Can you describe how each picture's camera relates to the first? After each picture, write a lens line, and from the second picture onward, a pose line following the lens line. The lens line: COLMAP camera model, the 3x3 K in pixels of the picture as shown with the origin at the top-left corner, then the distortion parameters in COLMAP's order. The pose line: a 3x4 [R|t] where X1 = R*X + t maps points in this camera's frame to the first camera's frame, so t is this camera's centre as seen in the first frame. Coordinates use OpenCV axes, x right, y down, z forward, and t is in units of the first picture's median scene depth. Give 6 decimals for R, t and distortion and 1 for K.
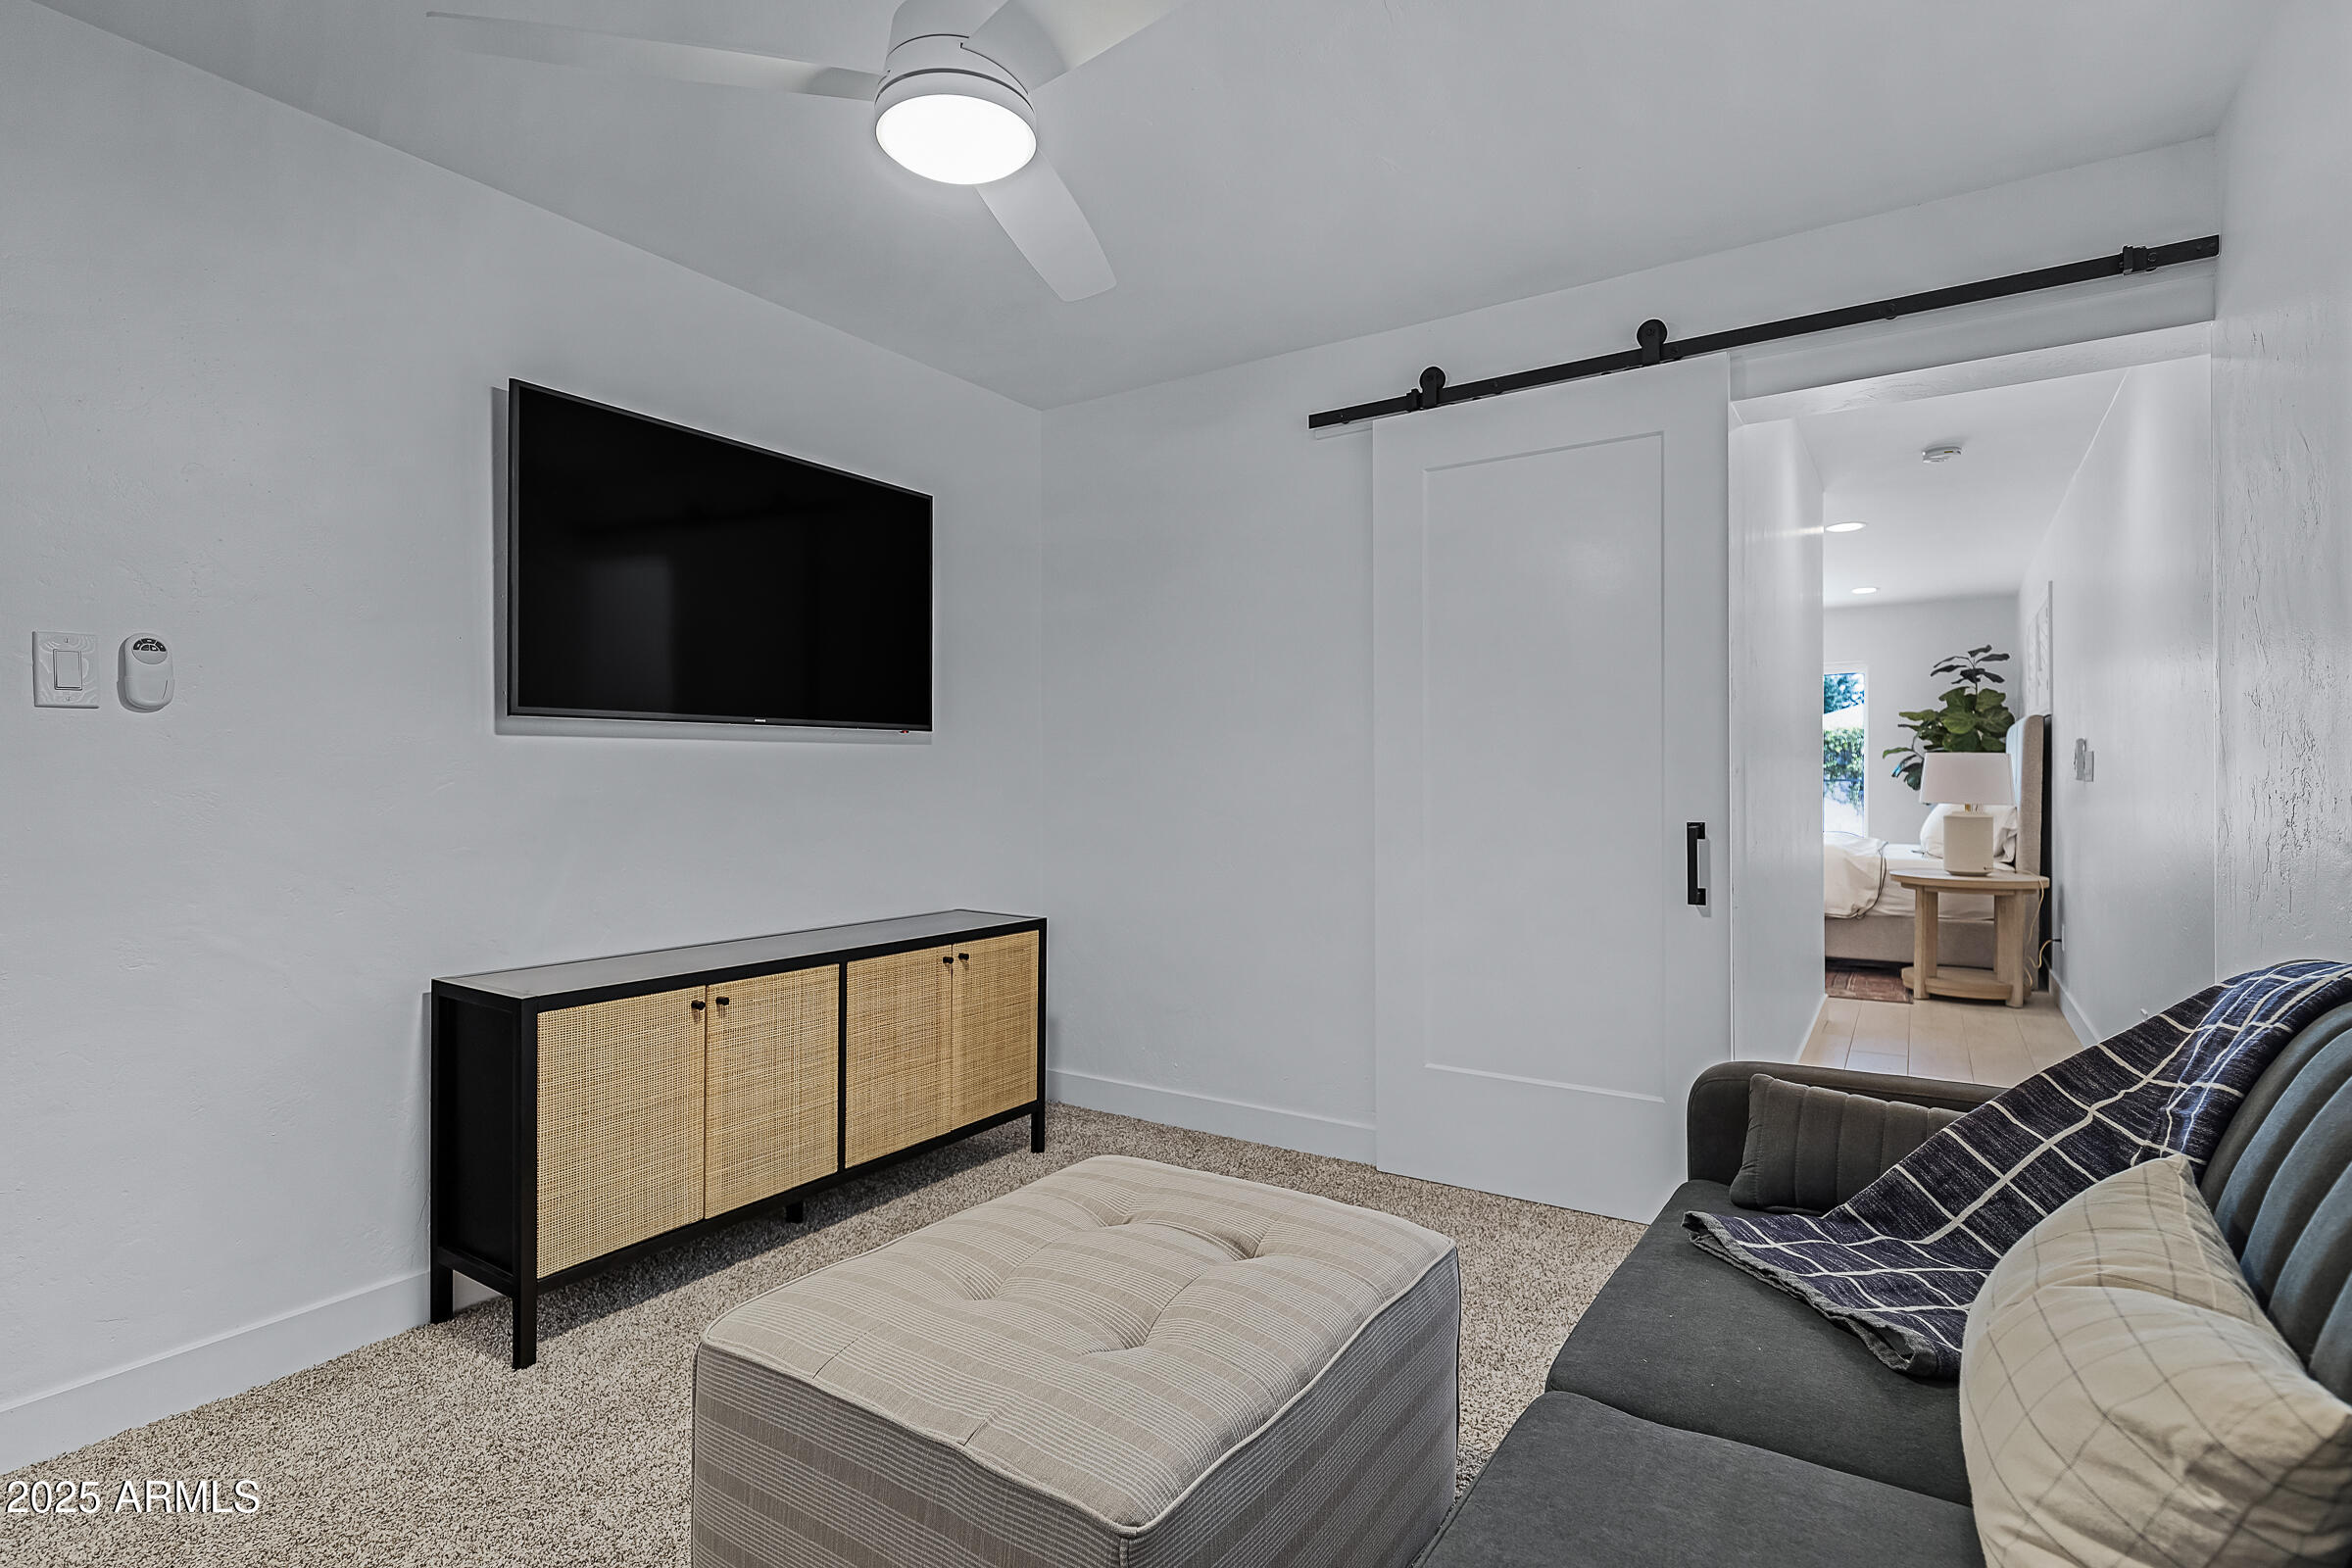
lens RADIAL K [[1140.2, 0, 1186.5], [0, 1140.2, 784.3], [0, 0, 1]] dist [-0.005468, -0.000384]
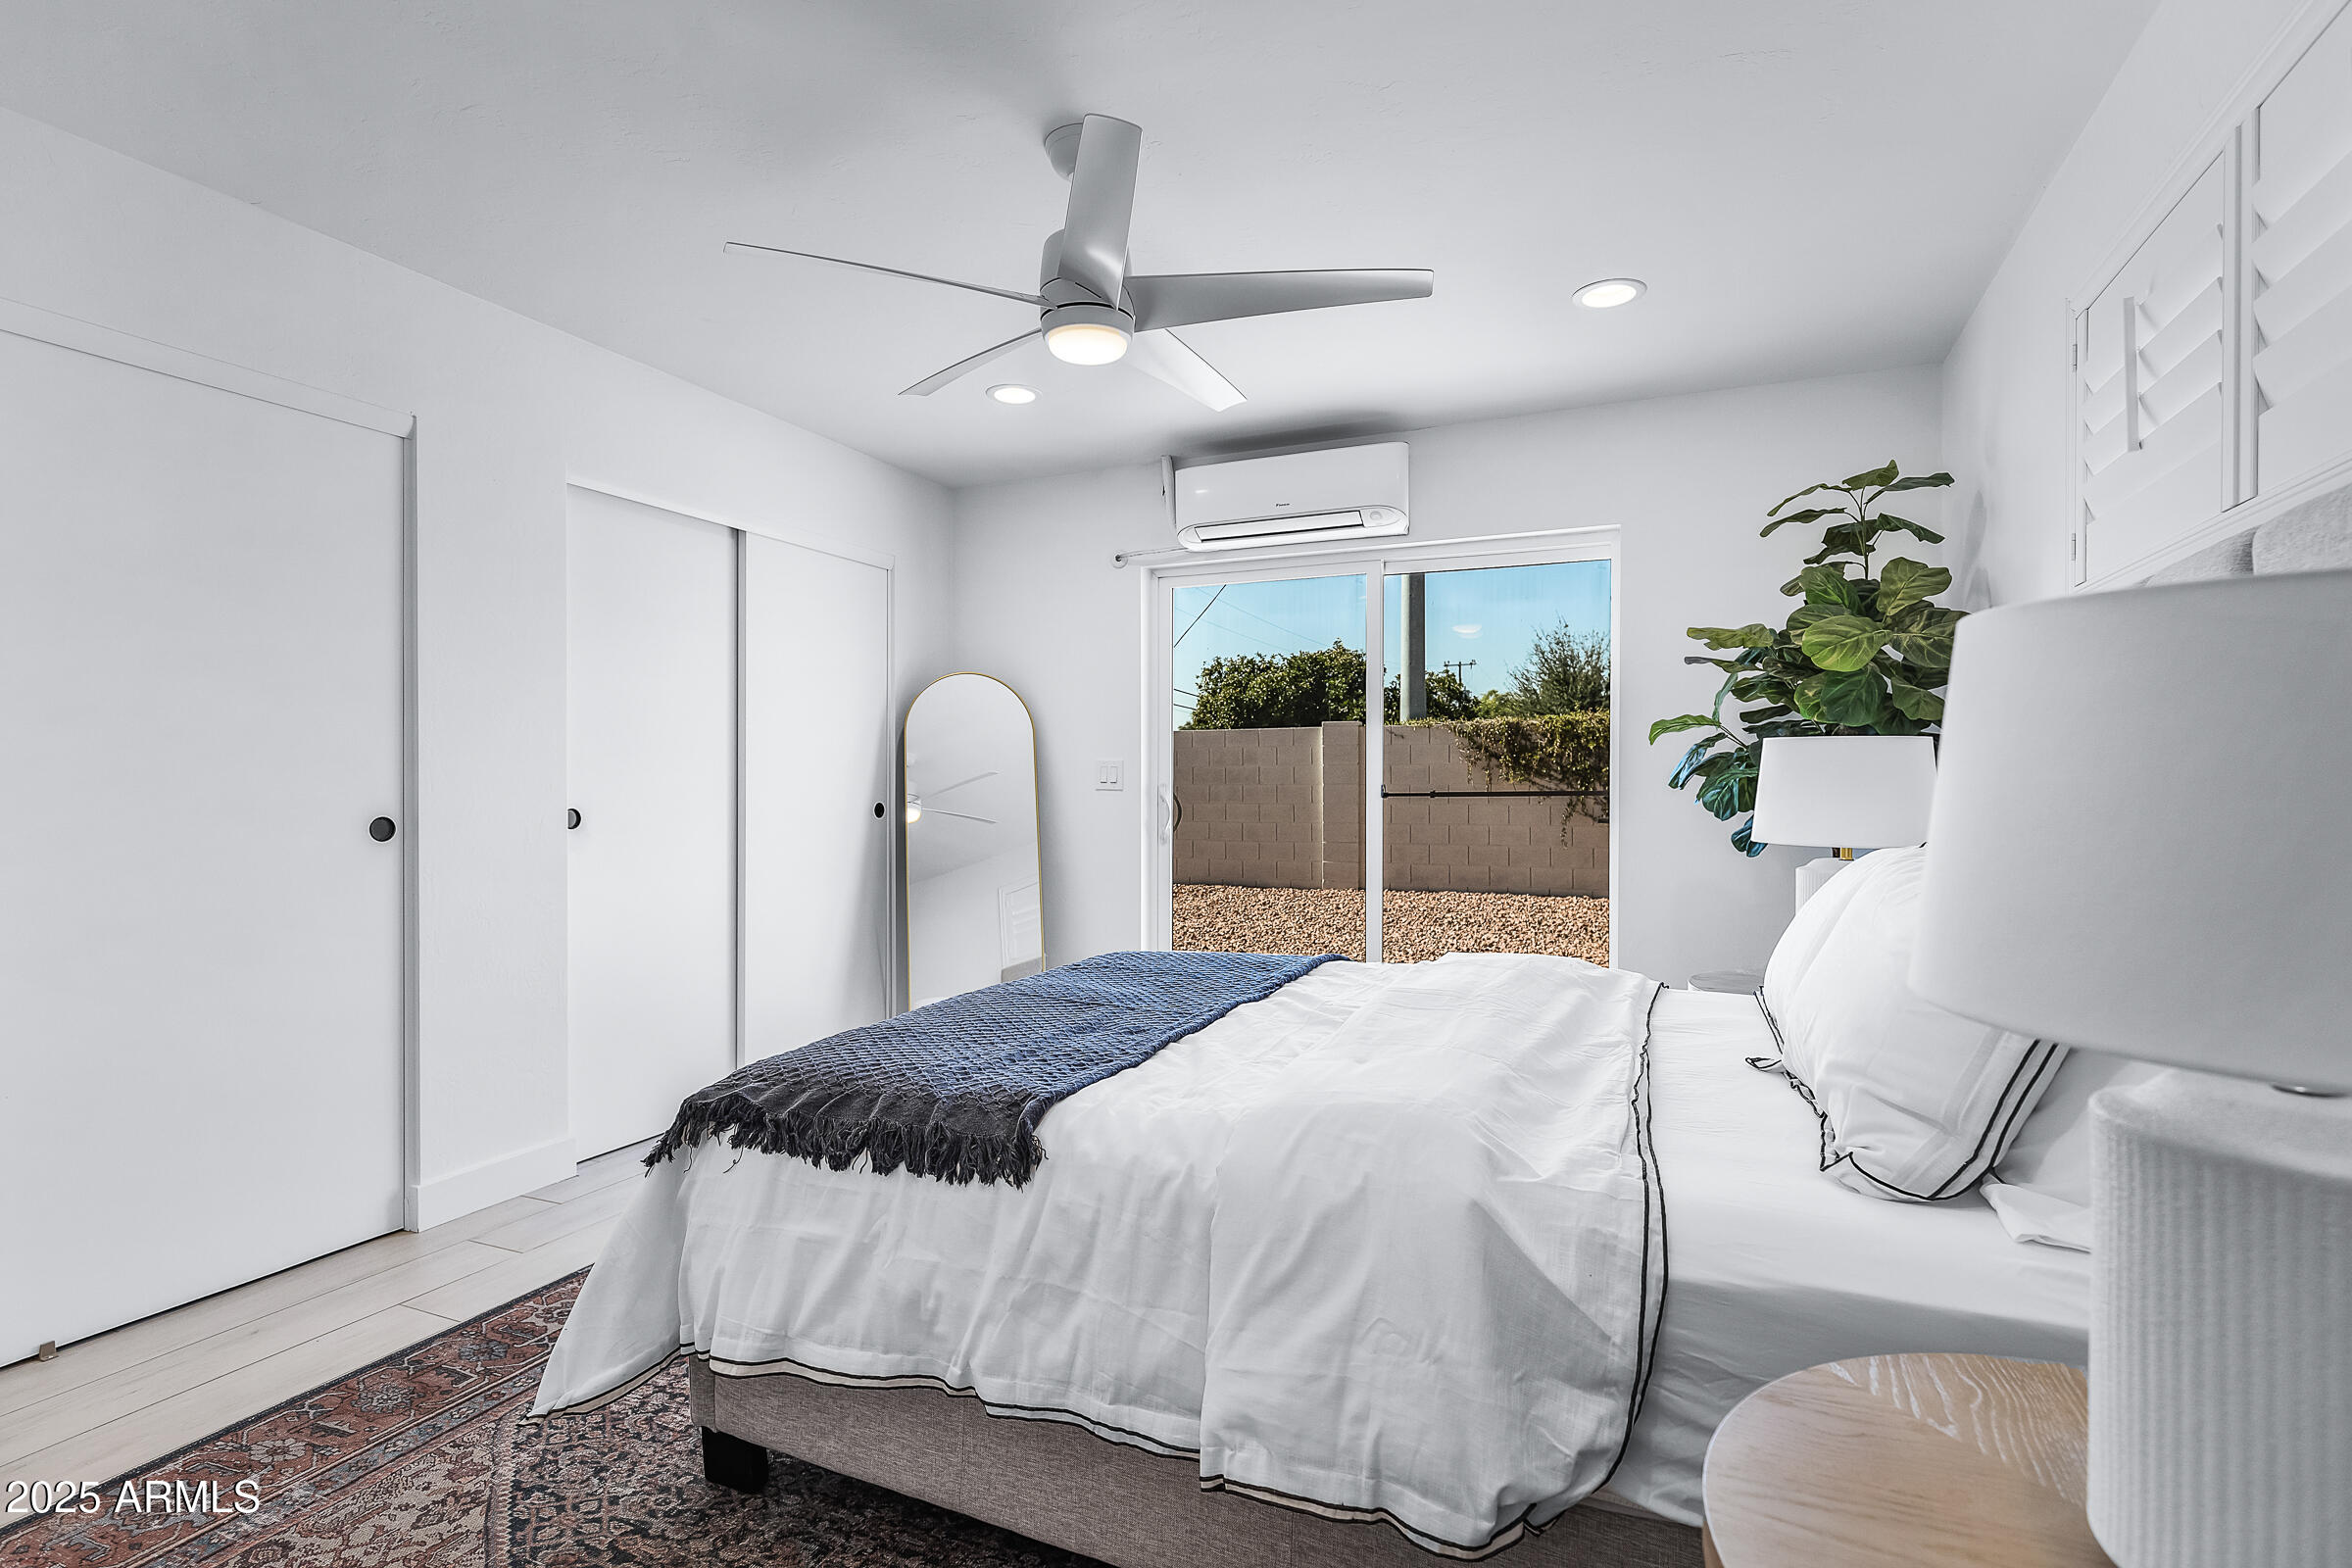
lens RADIAL K [[1140.2, 0, 1166.7], [0, 1140.2, 783.7], [0, 0, 1]] dist [-0.005468, -0.000384]
pose [[0.988328, 0.008947, 0.152081, 0.393894], [-0.007546, 0.999924, -0.009788, -0.002863], [-0.152157, 0.008526, 0.988320, 0.646965]]
